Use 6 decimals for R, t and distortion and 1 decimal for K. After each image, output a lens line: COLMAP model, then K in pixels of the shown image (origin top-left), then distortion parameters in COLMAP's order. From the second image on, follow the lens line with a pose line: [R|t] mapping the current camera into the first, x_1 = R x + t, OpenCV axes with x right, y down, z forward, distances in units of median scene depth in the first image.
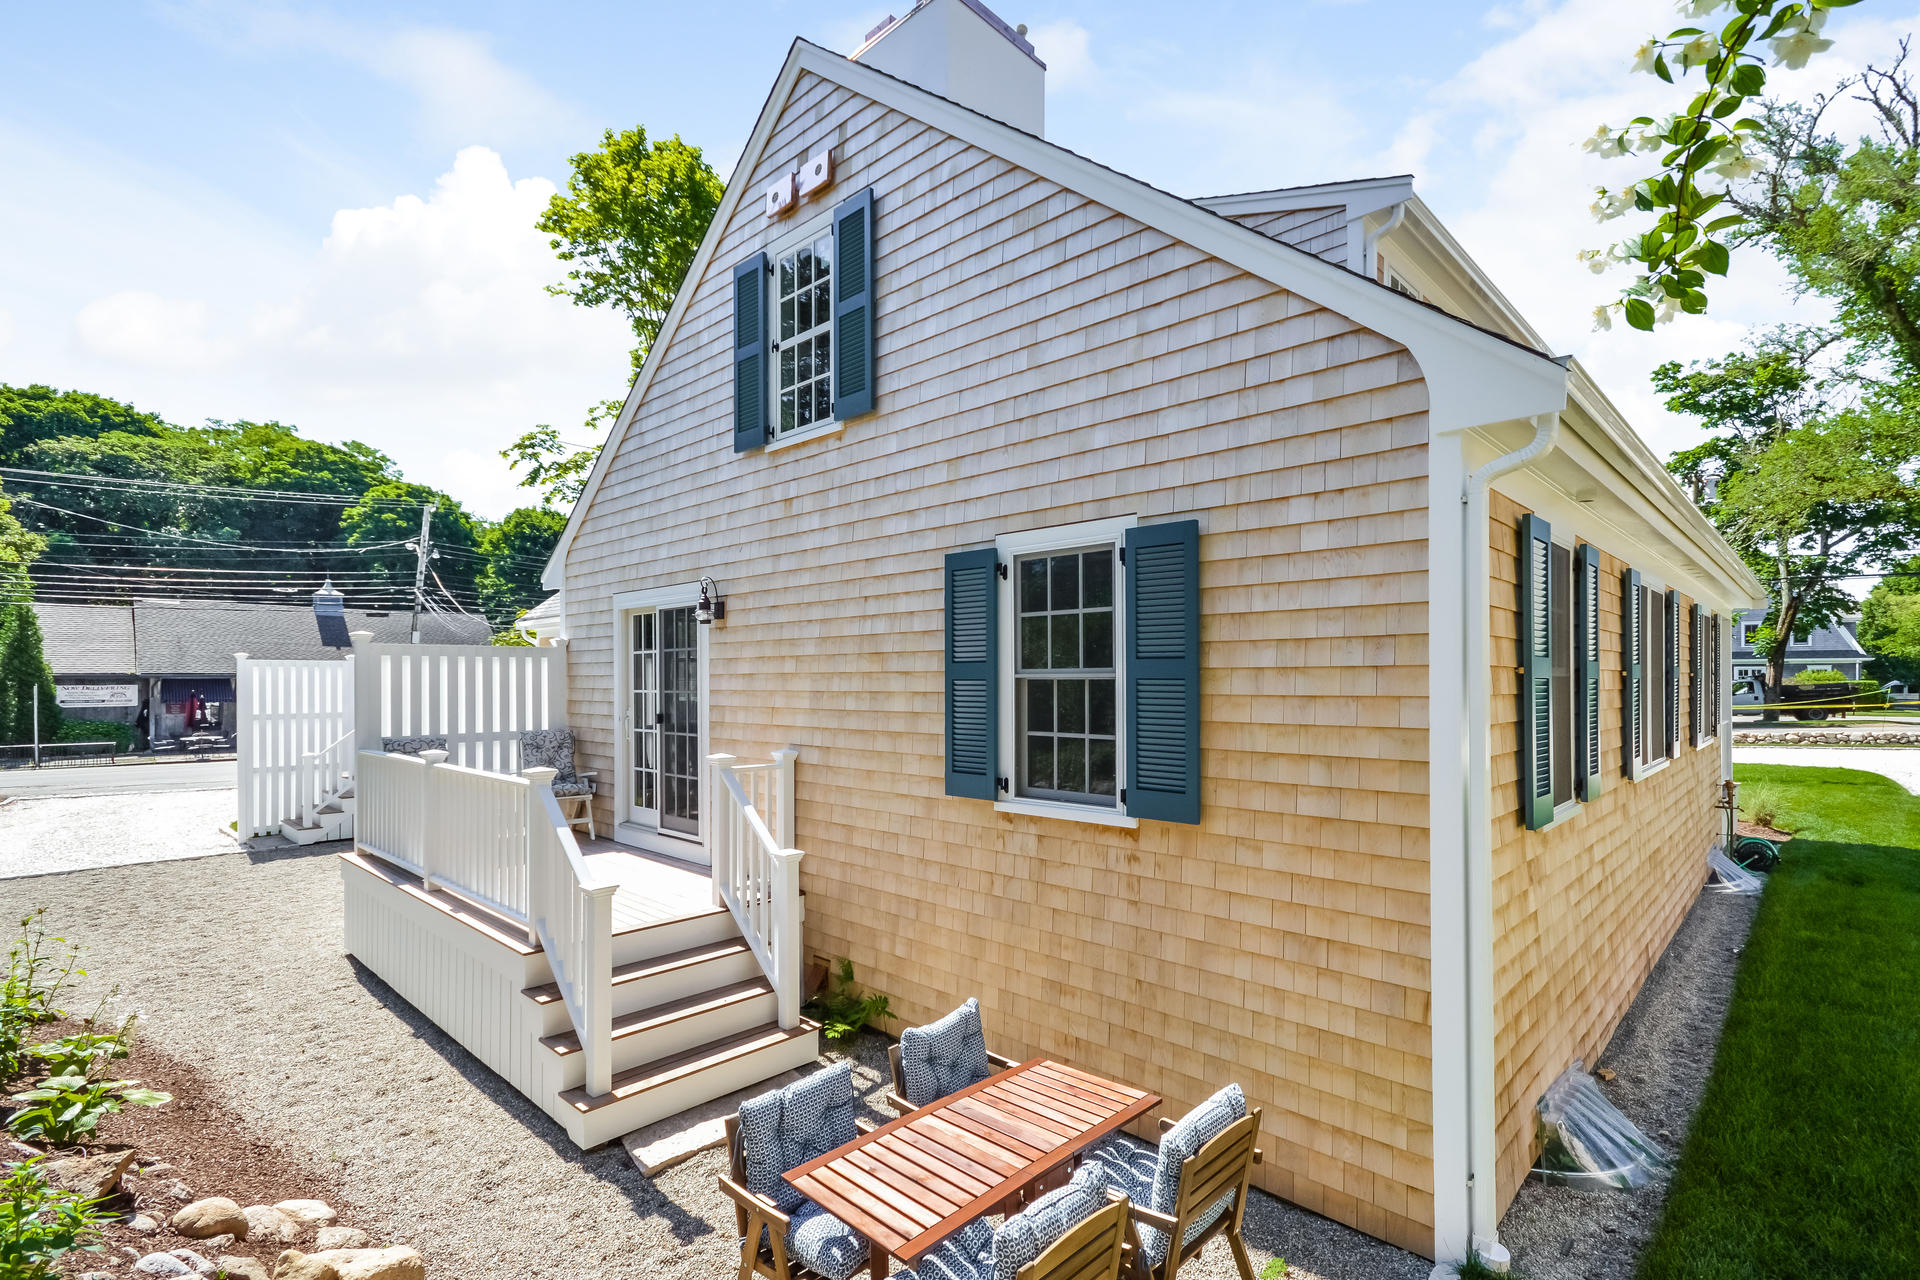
lens RADIAL K [[887.3, 0, 960.0], [0, 887.3, 675.3], [0, 0, 1]] dist [0.021267, 0.000117]
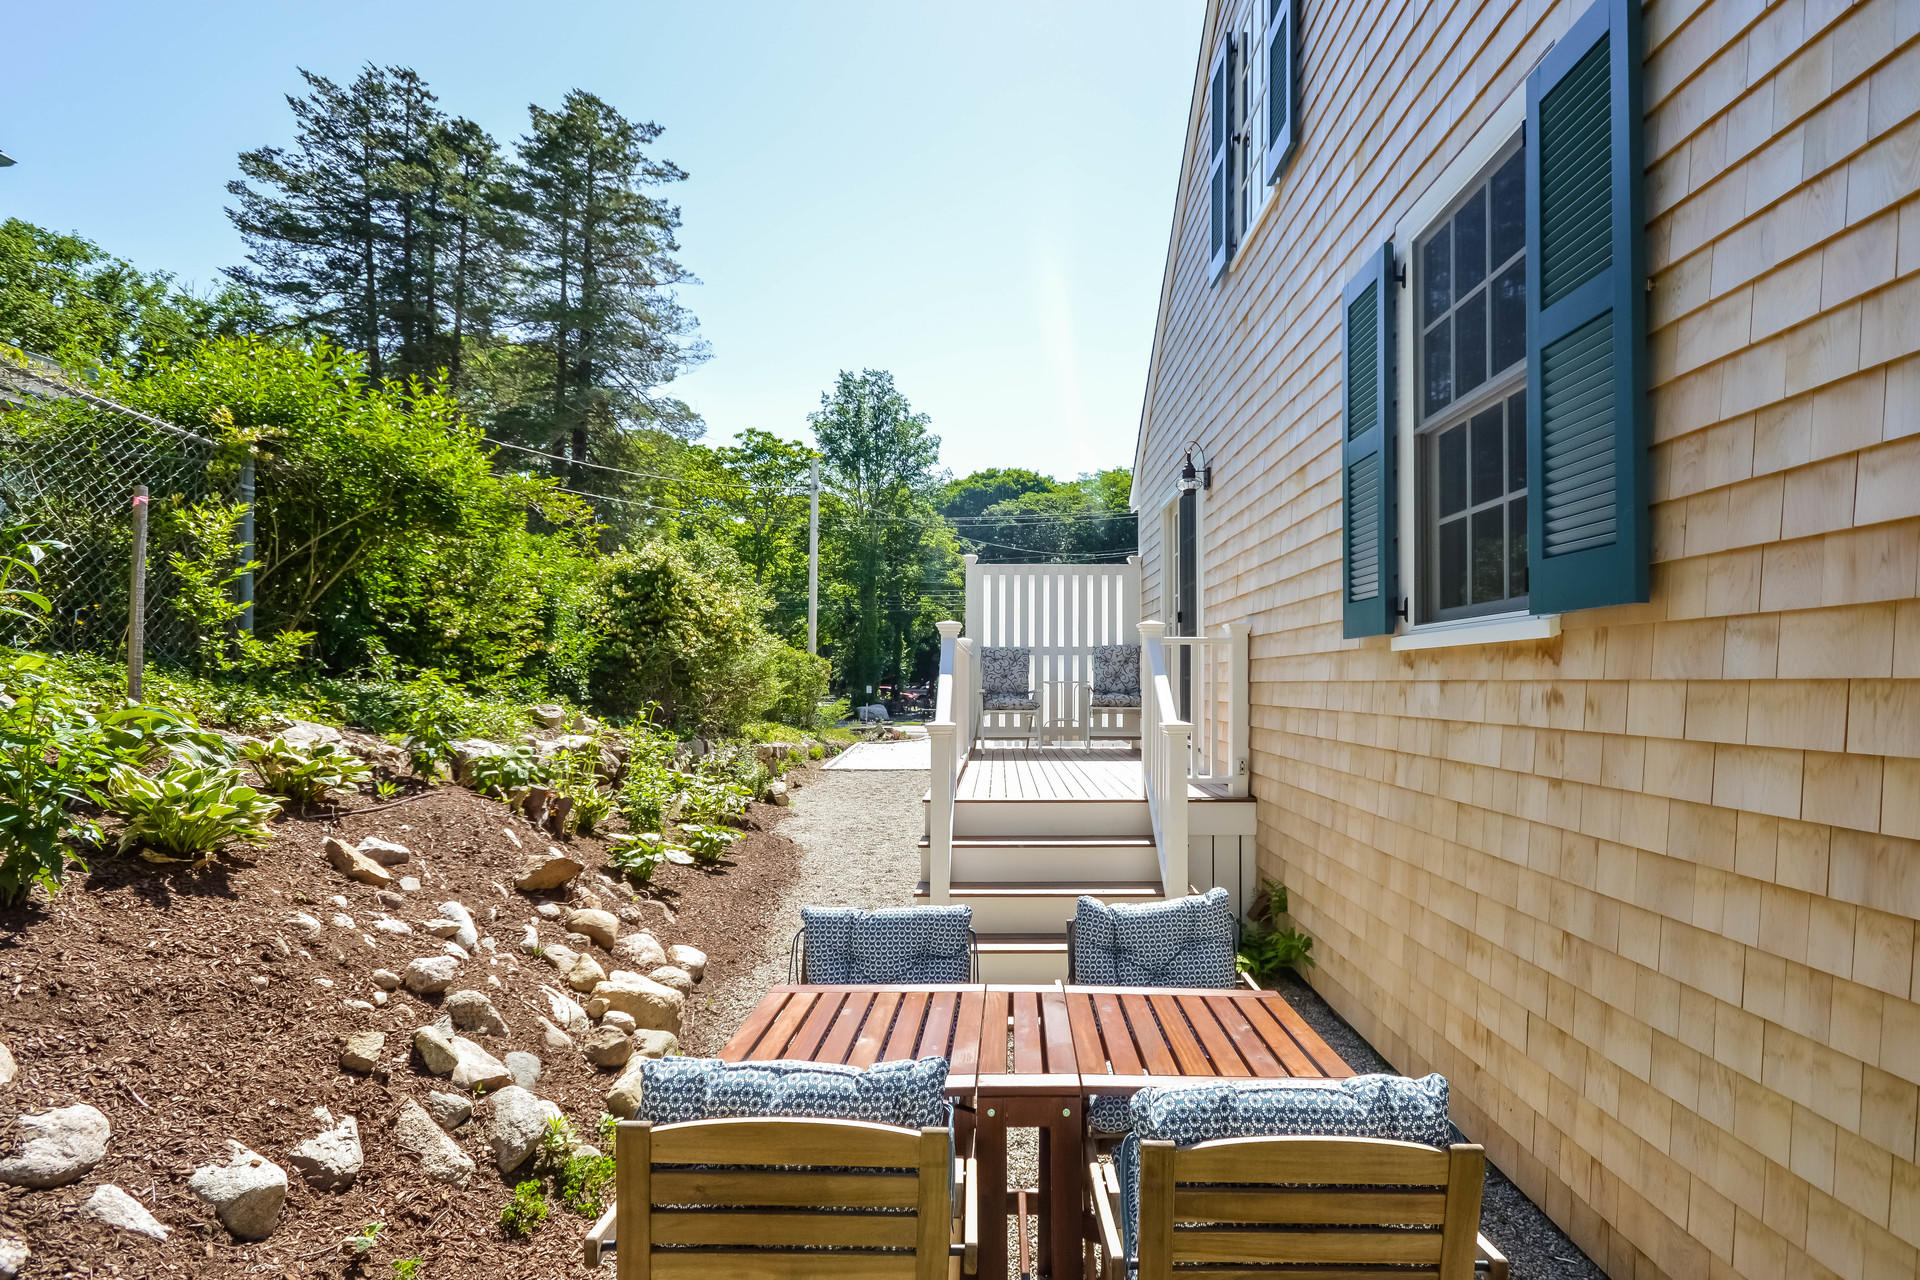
lens RADIAL K [[897.3, 0, 960.0], [0, 897.3, 640.0], [0, 0, 1]] dist [-0.001096, -0.000188]
pose [[0.693389, -0.015217, -0.720403, 0.334614], [-0.003365, 0.999698, -0.024355, 0.187170], [0.720555, 0.019311, 0.693128, 0.385021]]
